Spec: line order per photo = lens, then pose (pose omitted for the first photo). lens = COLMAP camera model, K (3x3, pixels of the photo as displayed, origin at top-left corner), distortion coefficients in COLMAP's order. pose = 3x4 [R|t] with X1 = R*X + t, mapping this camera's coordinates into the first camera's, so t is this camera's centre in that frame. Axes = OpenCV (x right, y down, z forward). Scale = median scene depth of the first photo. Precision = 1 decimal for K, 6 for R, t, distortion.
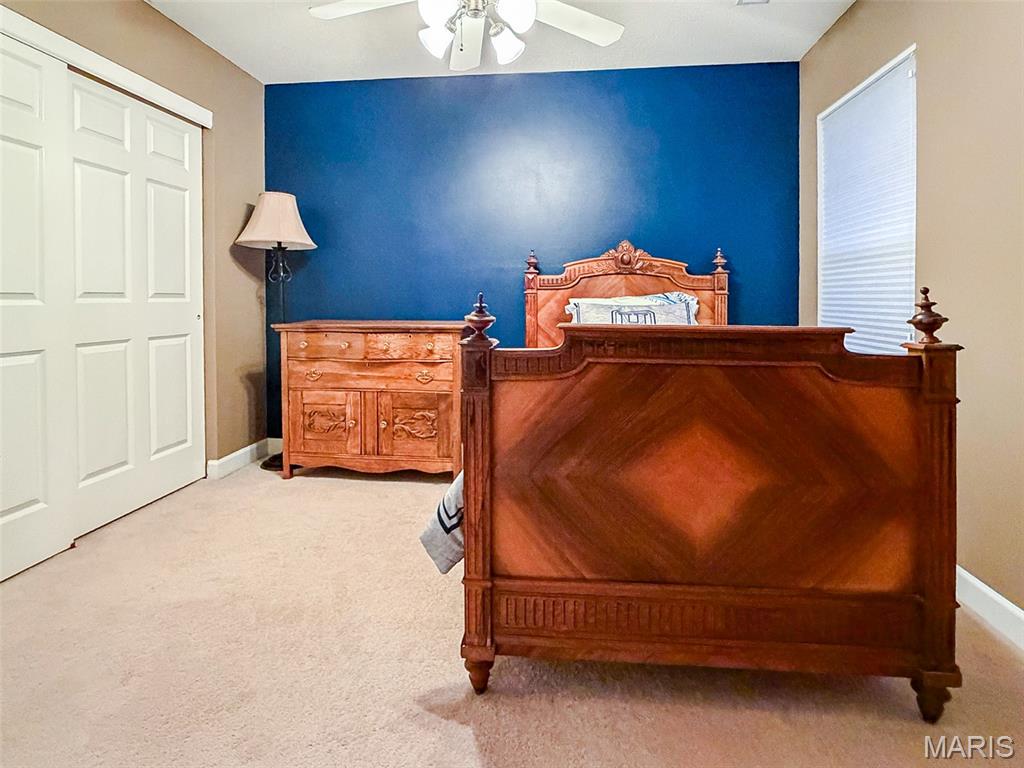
lens RADIAL K [[552.4, 0, 513.4], [0, 552.4, 302.8], [0, 0, 1]] dist [0.000538, -0.000597]
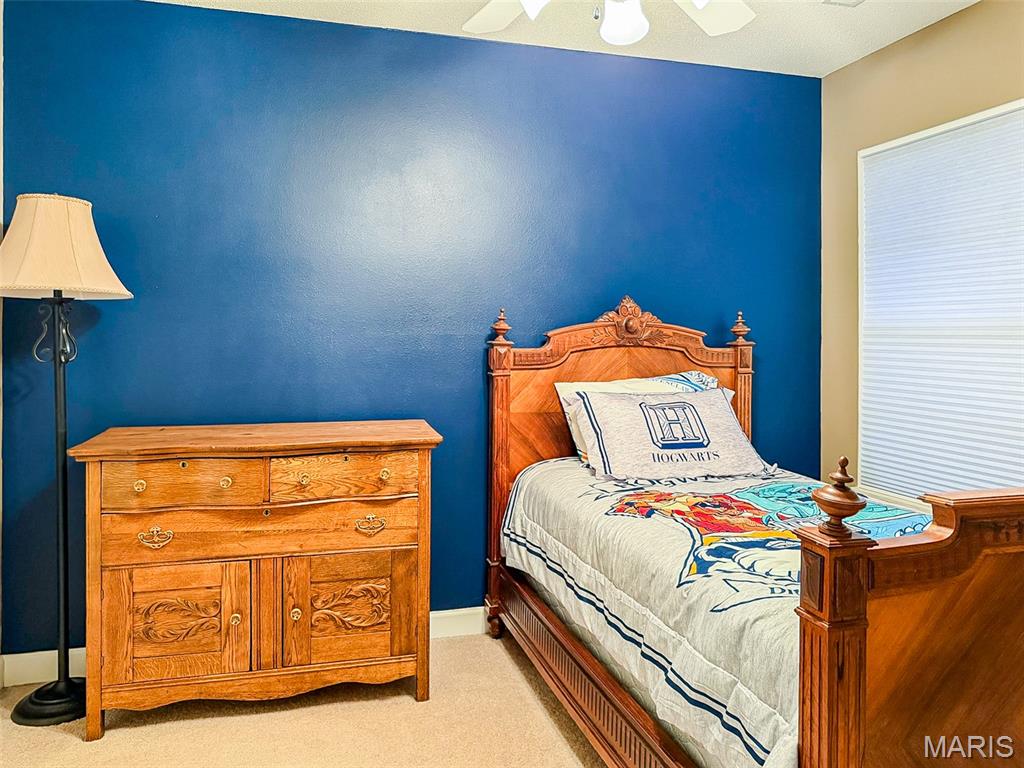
lens RADIAL K [[756.1, 0, 512.4], [0, 756.1, 322.3], [0, 0, 1]] dist [-0.004610, -0.000399]
pose [[0.924071, 0.005696, 0.382179, -0.324015], [0.002090, 0.999799, -0.019952, -0.067556], [-0.382215, 0.019236, 0.923873, 0.172130]]
